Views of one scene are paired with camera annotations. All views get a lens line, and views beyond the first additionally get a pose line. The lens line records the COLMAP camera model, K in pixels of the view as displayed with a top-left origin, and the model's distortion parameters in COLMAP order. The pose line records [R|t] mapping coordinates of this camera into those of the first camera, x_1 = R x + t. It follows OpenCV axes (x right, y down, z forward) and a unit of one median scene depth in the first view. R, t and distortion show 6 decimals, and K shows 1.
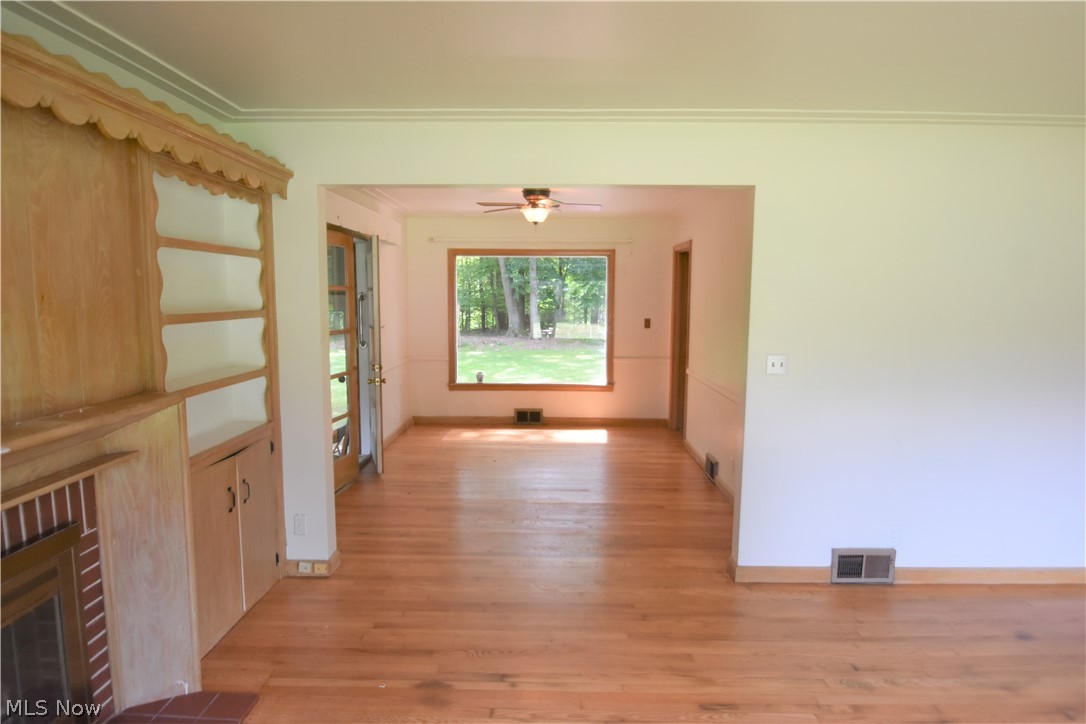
lens RADIAL K [[651.1, 0, 543.0], [0, 651.1, 362.0], [0, 0, 1]] dist [-0.000292, 0.000107]
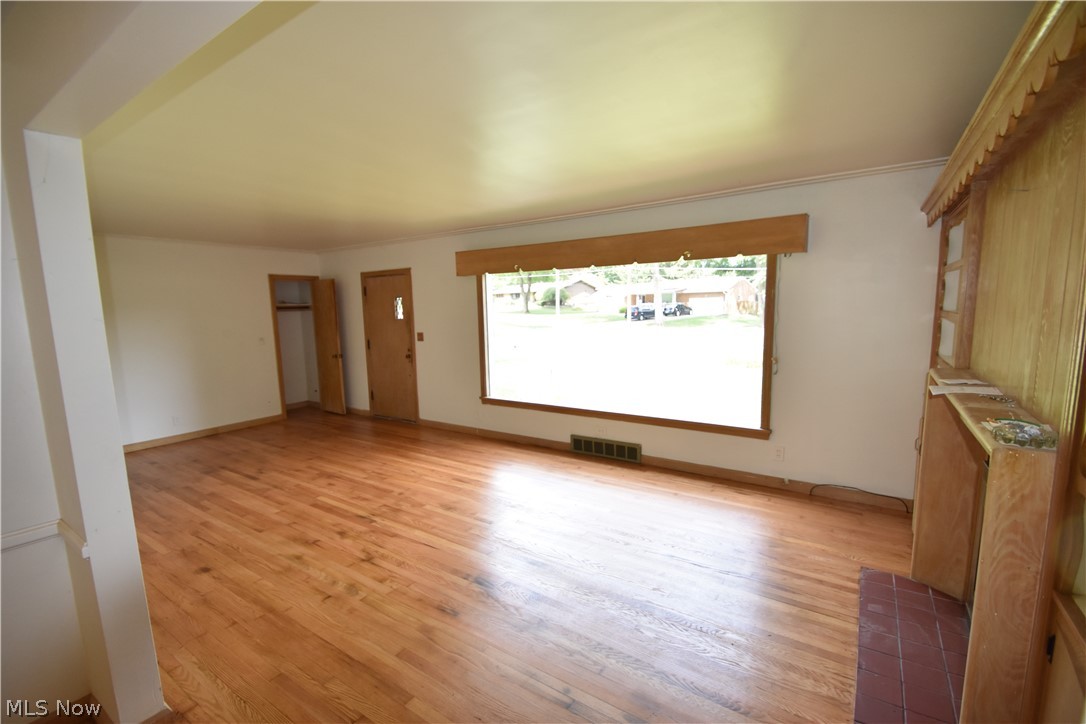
lens RADIAL K [[484.2, 0, 543.0], [0, 484.2, 362.0], [0, 0, 1]] dist [-0.000241, 0.000025]
pose [[-0.839655, -0.049561, 0.540854, -0.402704], [0.074884, 0.975752, 0.205668, -0.163606], [-0.537933, 0.213192, -0.815584, 1.547080]]
